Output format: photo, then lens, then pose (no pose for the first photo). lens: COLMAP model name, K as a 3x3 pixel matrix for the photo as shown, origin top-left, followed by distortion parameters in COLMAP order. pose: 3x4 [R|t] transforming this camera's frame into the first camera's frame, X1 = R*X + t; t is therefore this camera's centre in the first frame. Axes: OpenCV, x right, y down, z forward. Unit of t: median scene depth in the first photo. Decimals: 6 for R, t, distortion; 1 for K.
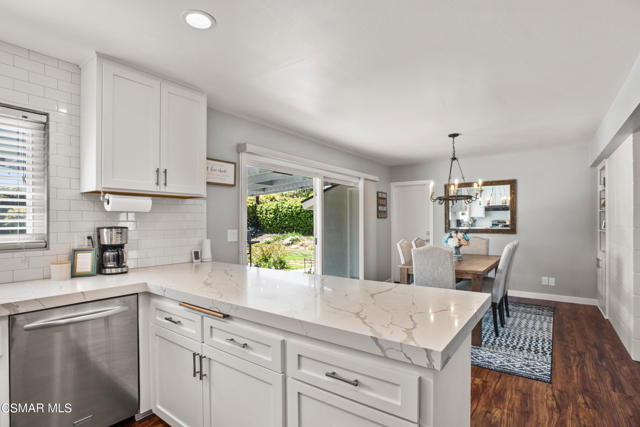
lens RADIAL K [[319.2, 0, 316.3], [0, 319.2, 223.5], [0, 0, 1]] dist [-0.037245, 0.001267]
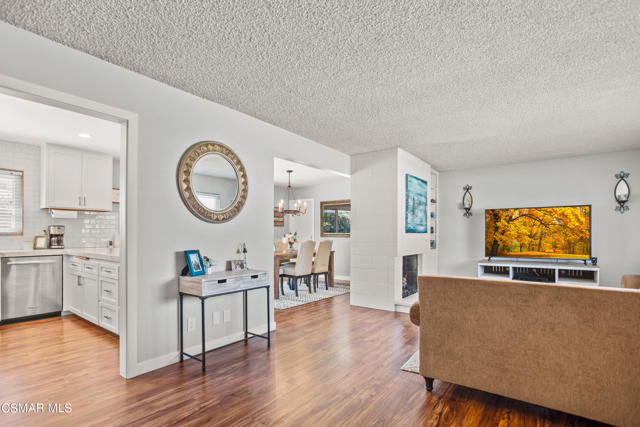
lens RADIAL K [[314.6, 0, 318.2], [0, 314.6, 235.7], [0, 0, 1]] dist [-0.014082, -0.000102]
pose [[0.999931, 0.001999, -0.011574, 1.062894], [-0.002099, 0.999961, -0.008555, 0.088276], [0.011557, 0.008579, 0.999896, -0.988789]]
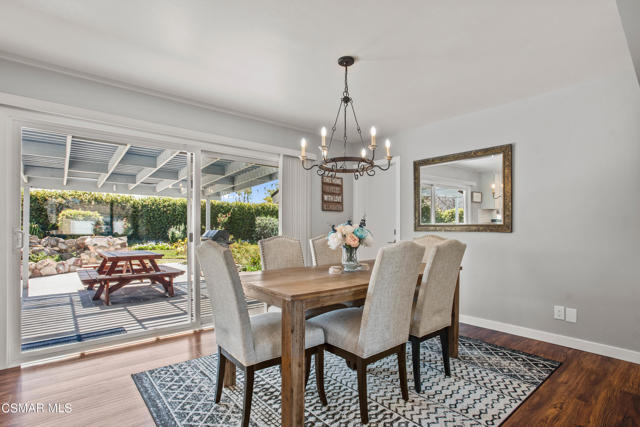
lens RADIAL K [[315.6, 0, 316.5], [0, 315.6, 228.0], [0, 0, 1]] dist [-0.031597, 0.000559]
pose [[0.973787, 0.008369, -0.227307, 0.919077], [-0.009435, 0.999949, -0.003604, 0.069317], [0.227265, 0.005654, 0.973816, 0.730457]]
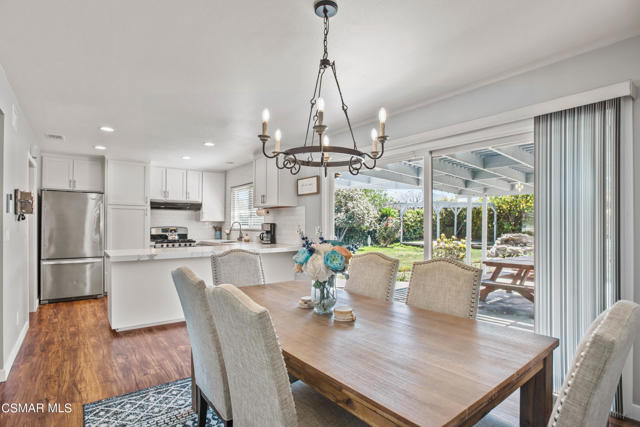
lens RADIAL K [[319.2, 0, 316.3], [0, 319.2, 223.5], [0, 0, 1]] dist [-0.037245, 0.001267]
pose [[-0.267703, 0.002515, -0.963498, 1.509752], [-0.003147, 0.999989, 0.003484, 0.004612], [0.963496, 0.003965, -0.267692, 1.982243]]
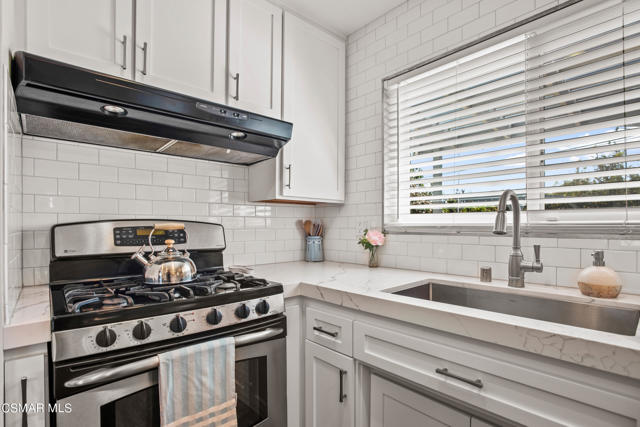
lens RADIAL K [[315.6, 0, 316.5], [0, 315.6, 228.0], [0, 0, 1]] dist [-0.031597, 0.000559]
pose [[-0.212351, 0.010986, -0.977132, -0.344494], [-0.002867, 0.999925, 0.011865, 0.057067], [0.977189, 0.005321, -0.212304, 0.399464]]
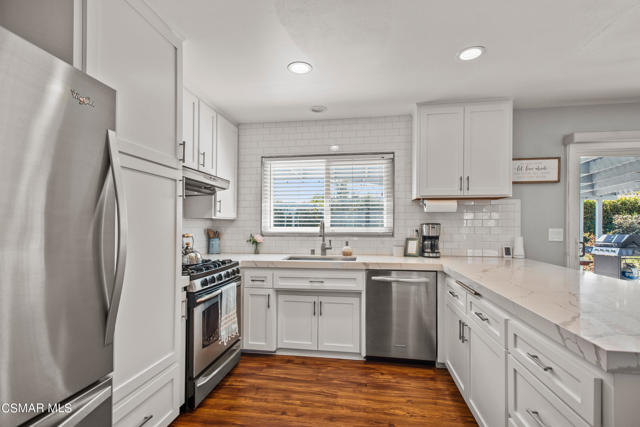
lens RADIAL K [[300.7, 0, 320.4], [0, 300.7, 224.2], [0, 0, 1]] dist [0.002983, -0.000185]
pose [[0.463599, 0.001201, -0.886044, 0.304870], [-0.008050, 0.999964, -0.002856, 0.021800], [0.886009, 0.008457, 0.463591, -0.048032]]
